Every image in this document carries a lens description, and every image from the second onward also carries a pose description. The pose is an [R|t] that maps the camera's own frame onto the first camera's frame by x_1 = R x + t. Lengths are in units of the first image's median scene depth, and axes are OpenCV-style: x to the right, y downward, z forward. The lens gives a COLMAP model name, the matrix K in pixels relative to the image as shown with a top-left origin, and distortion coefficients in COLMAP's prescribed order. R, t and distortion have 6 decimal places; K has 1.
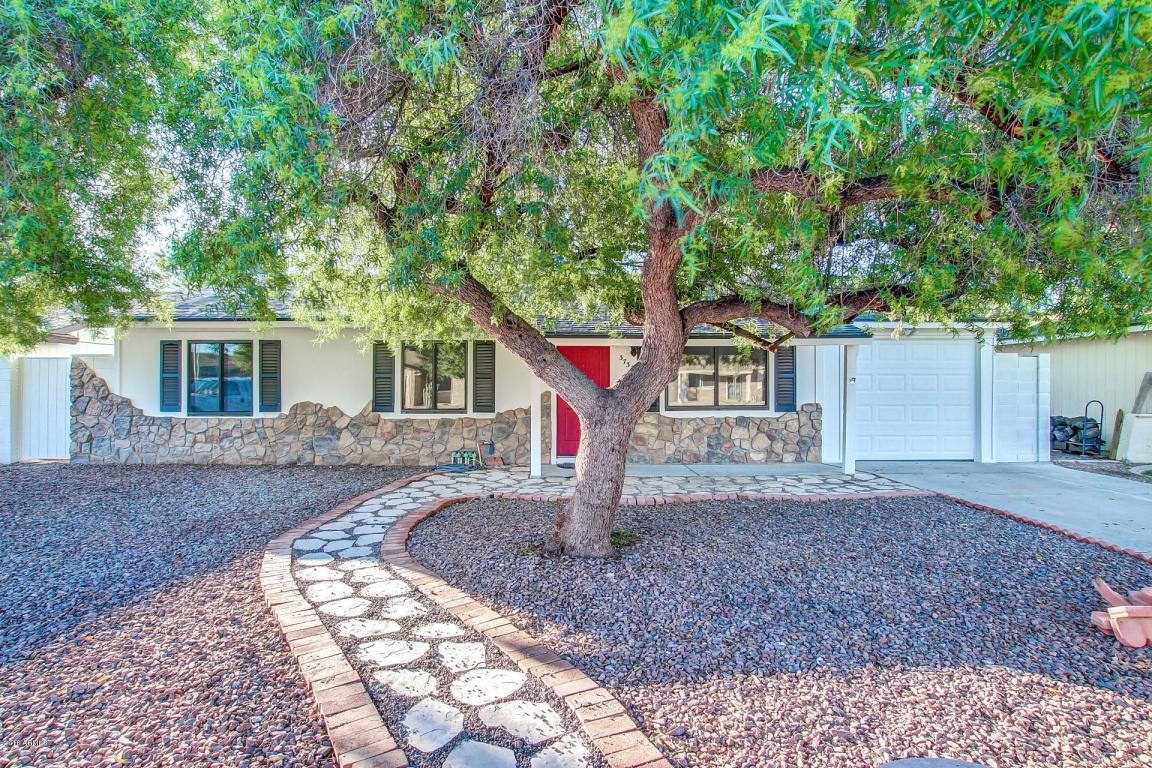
lens RADIAL K [[563.1, 0, 576.4], [0, 563.1, 380.1], [0, 0, 1]] dist [-0.027537, 0.002709]
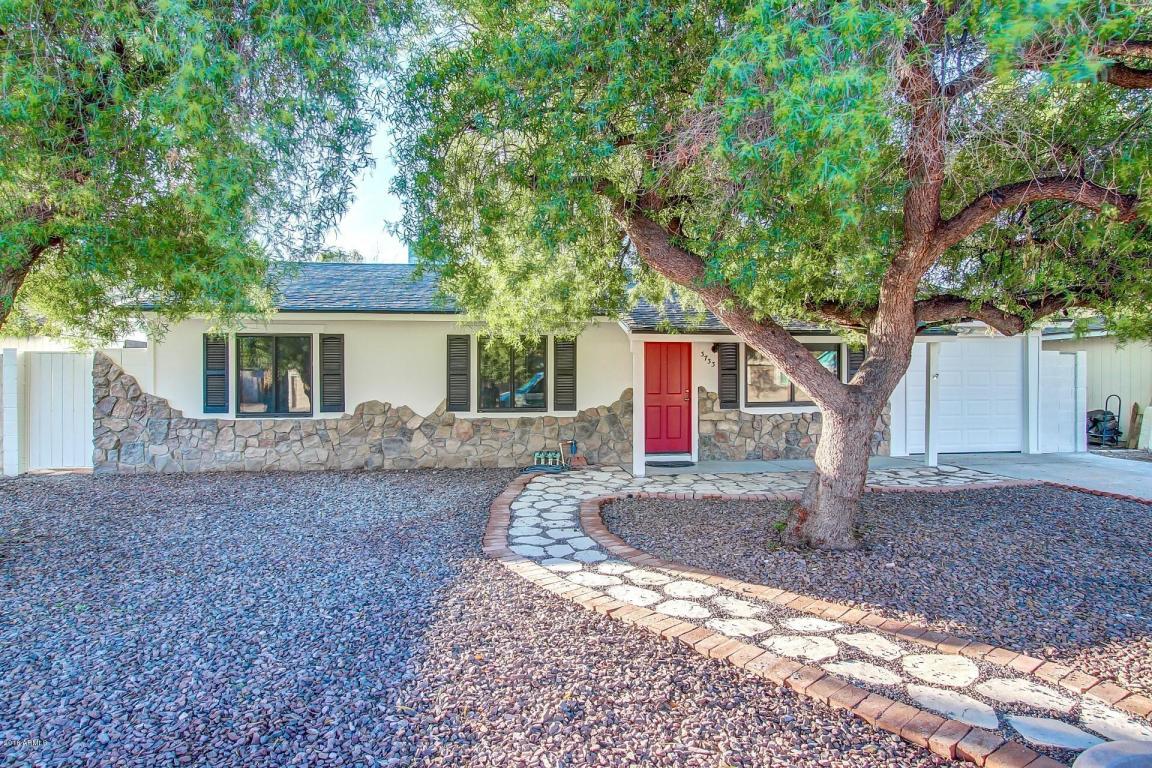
lens RADIAL K [[586.4, 0, 574.4], [0, 586.4, 382.7], [0, 0, 1]] dist [-0.028108, 0.004055]
pose [[0.993166, -0.003145, 0.116671, -0.270940], [0.001988, 0.999948, 0.010034, -0.000163], [-0.116697, -0.009733, 0.993120, 0.003917]]
